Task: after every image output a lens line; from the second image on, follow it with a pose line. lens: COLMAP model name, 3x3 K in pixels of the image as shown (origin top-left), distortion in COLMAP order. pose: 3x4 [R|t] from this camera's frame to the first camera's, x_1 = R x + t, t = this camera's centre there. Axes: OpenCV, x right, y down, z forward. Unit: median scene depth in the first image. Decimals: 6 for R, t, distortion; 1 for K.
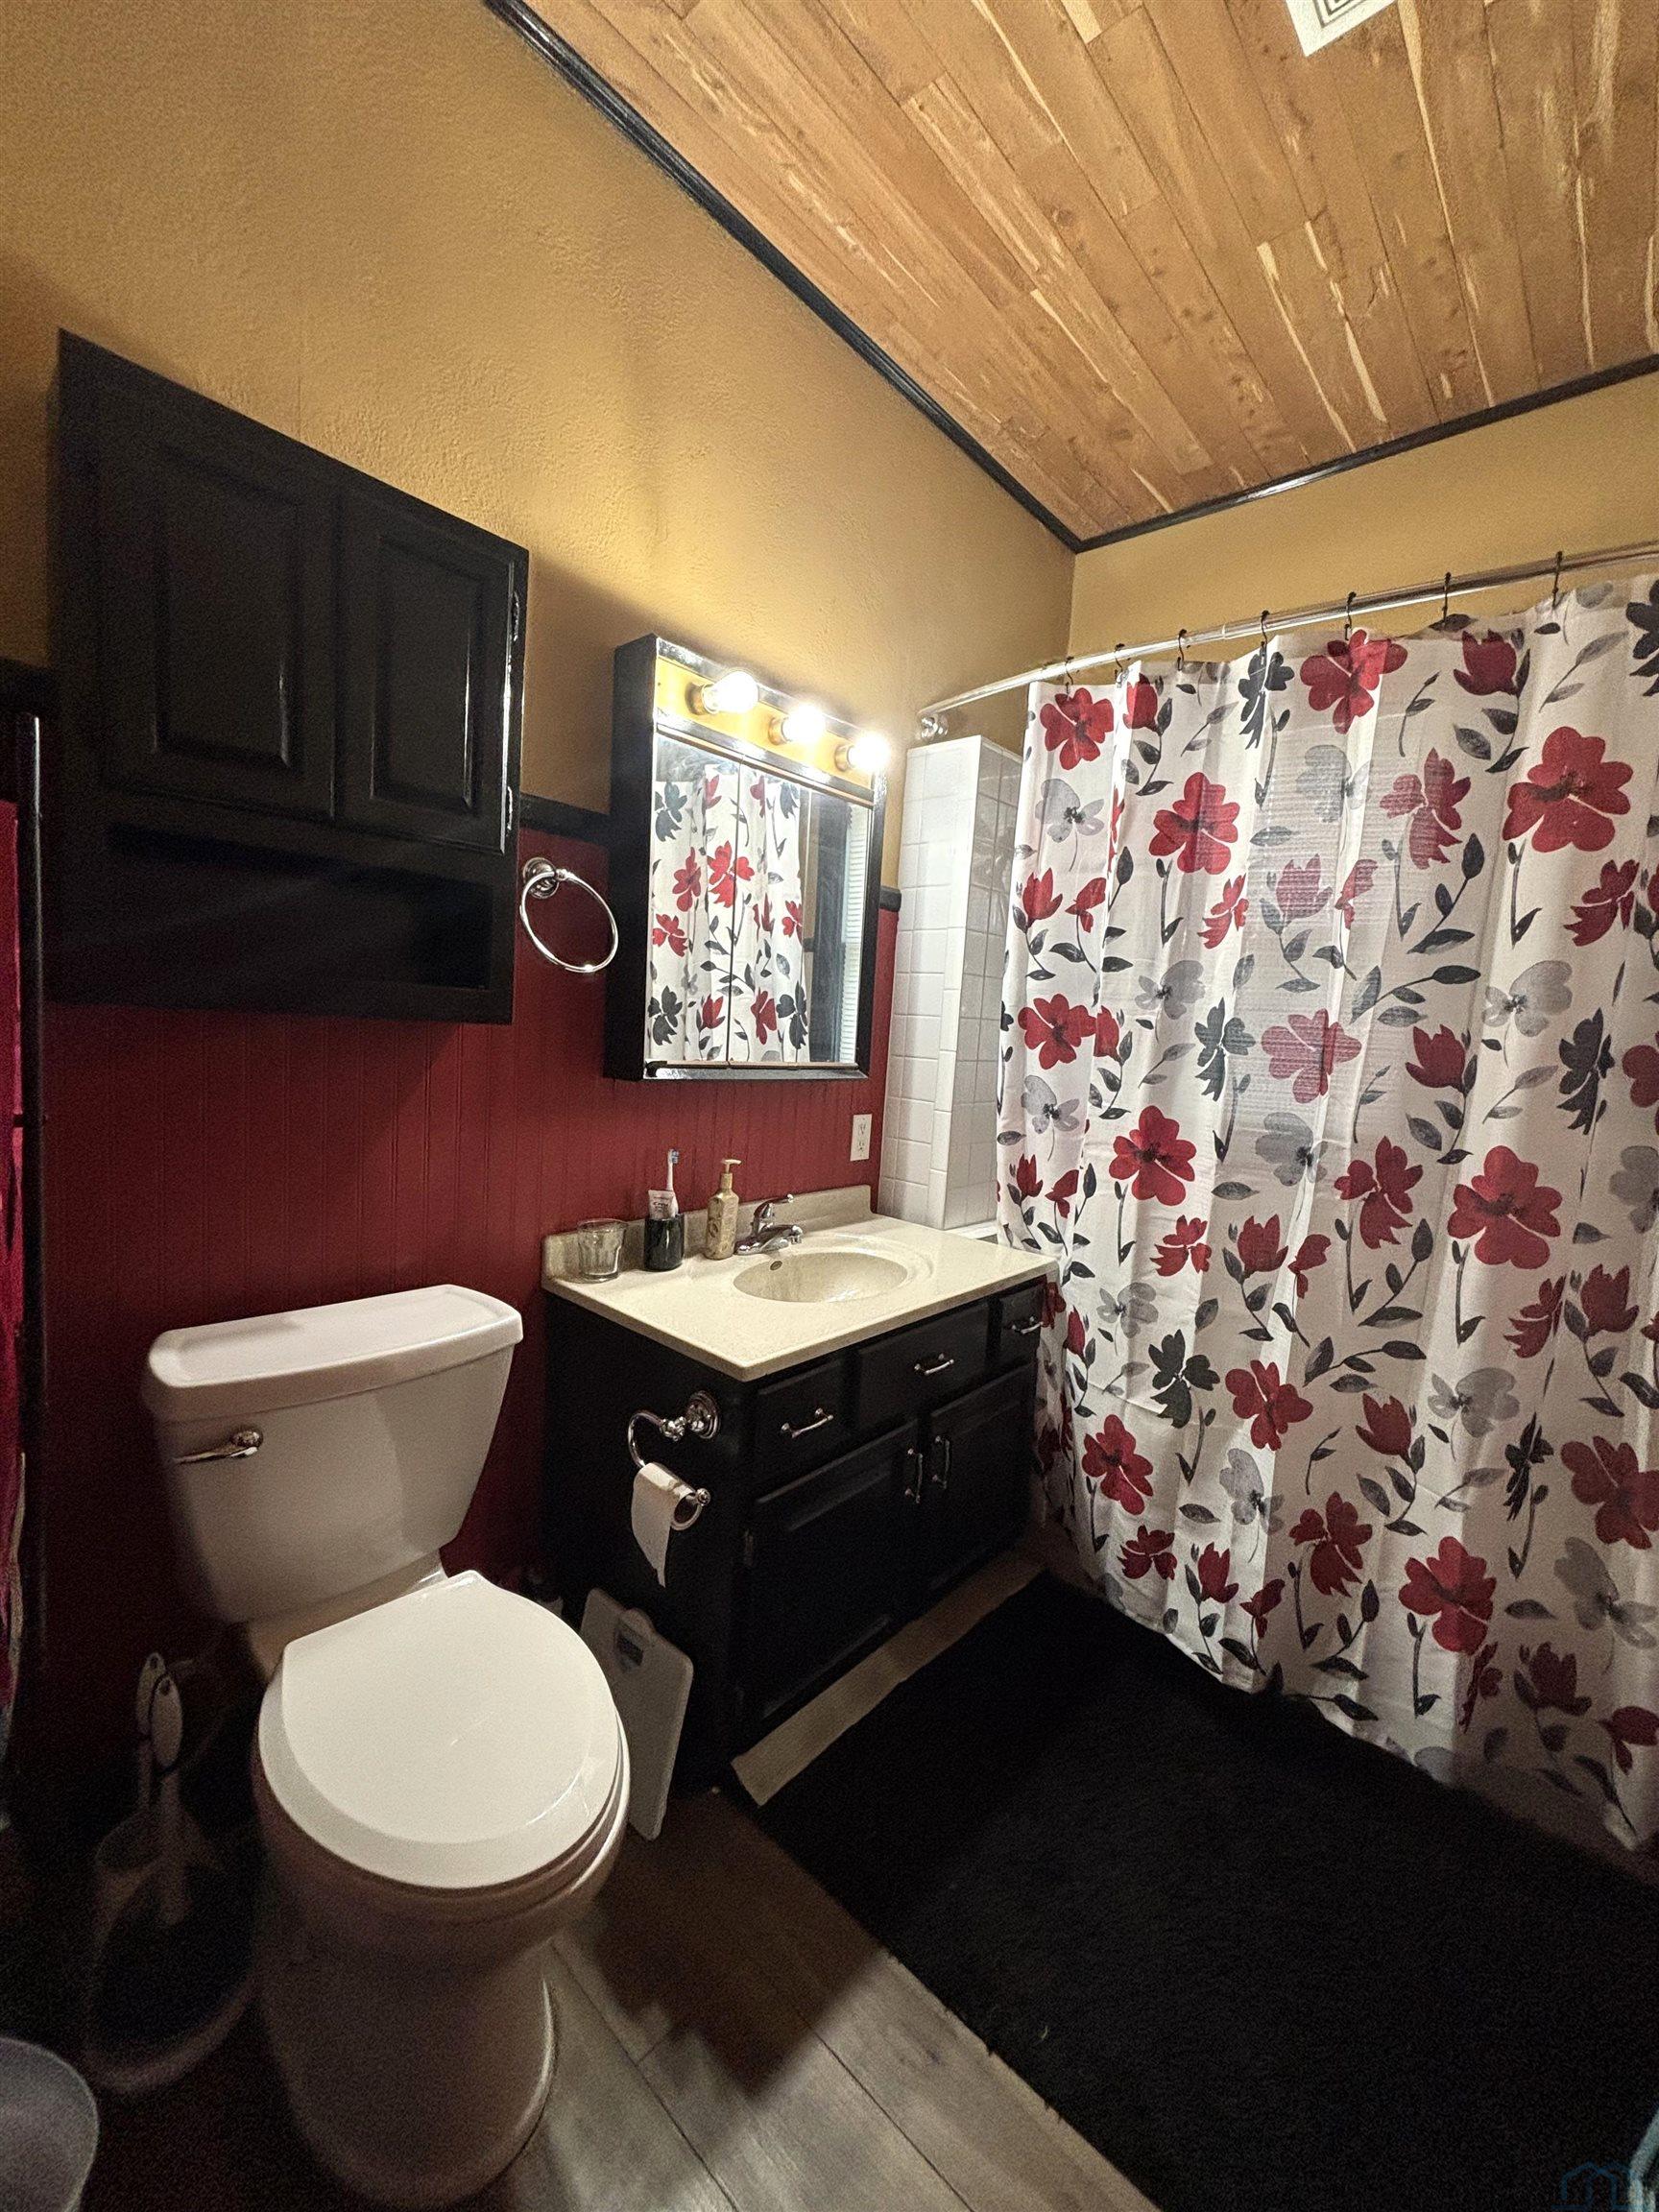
lens RADIAL K [[888.1, 0, 829.5], [0, 888.1, 1106.0], [0, 0, 1]] dist [0.001604, -0.000398]
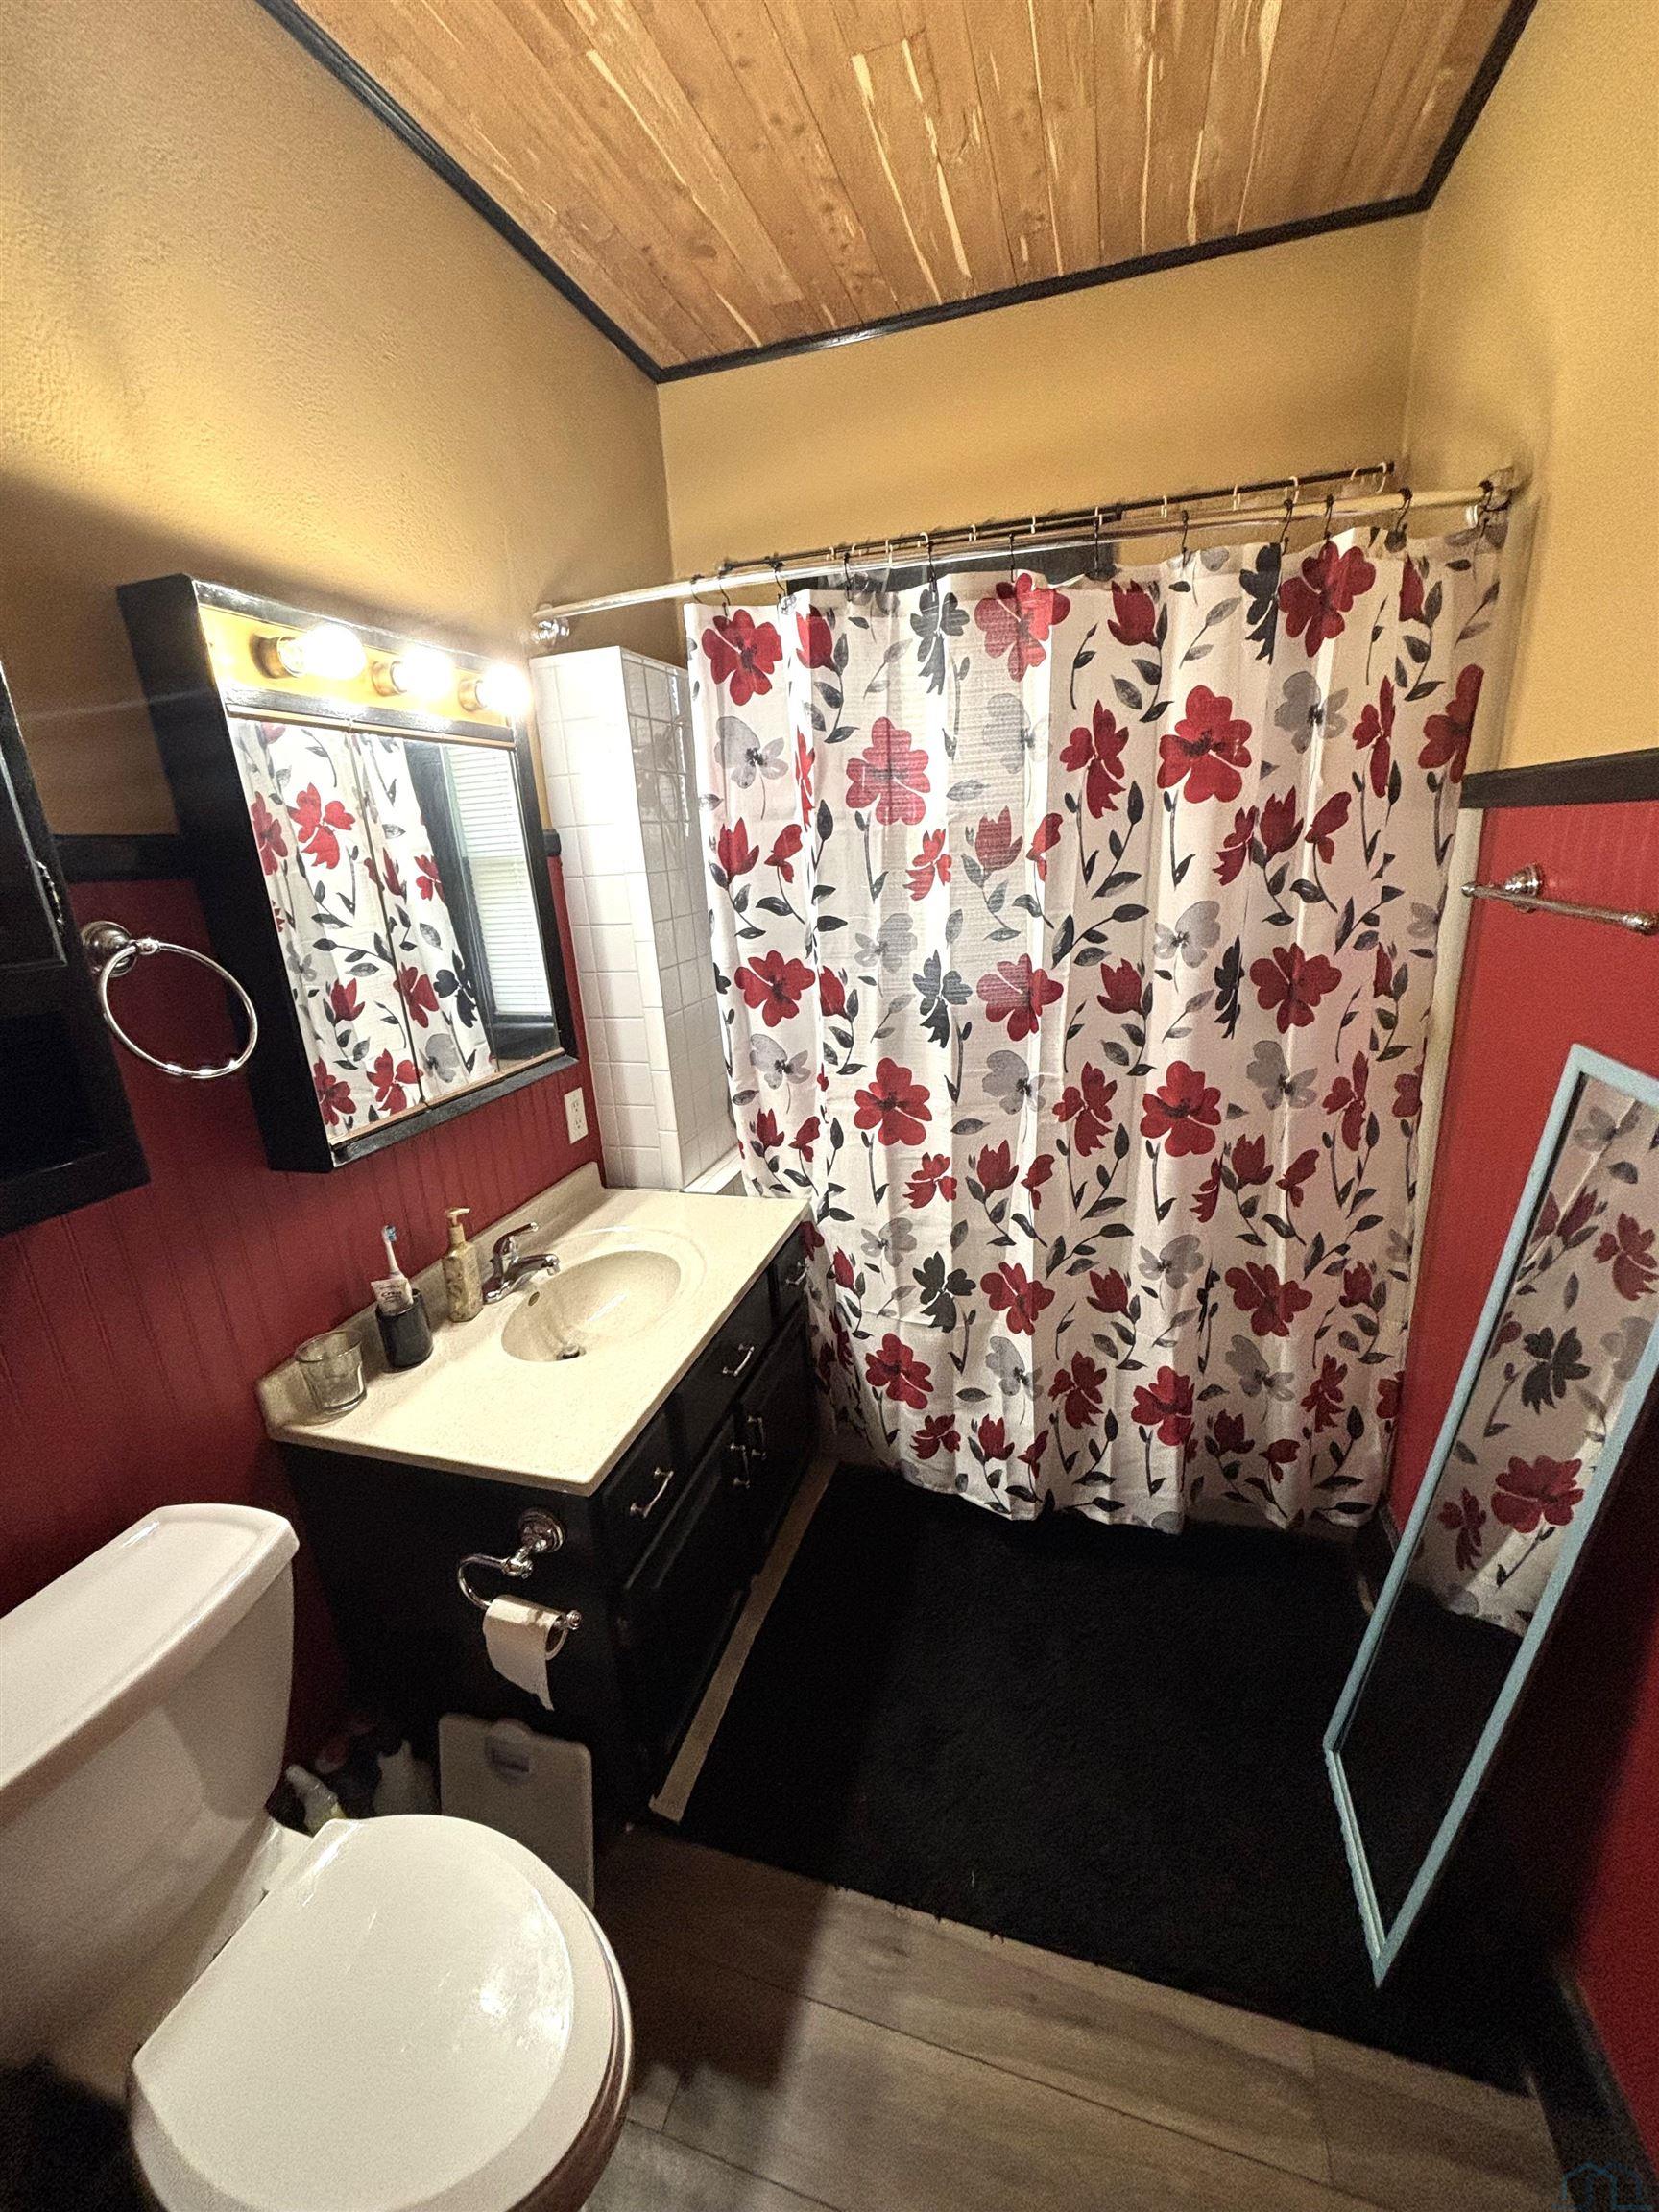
lens RADIAL K [[888.1, 0, 829.5], [0, 888.1, 1106.0], [0, 0, 1]] dist [0.001604, -0.000398]
pose [[0.896449, -0.235694, 0.375269, -0.095119], [0.157739, 0.961080, 0.226813, -0.190804], [-0.414122, -0.144132, 0.898738, 0.094300]]
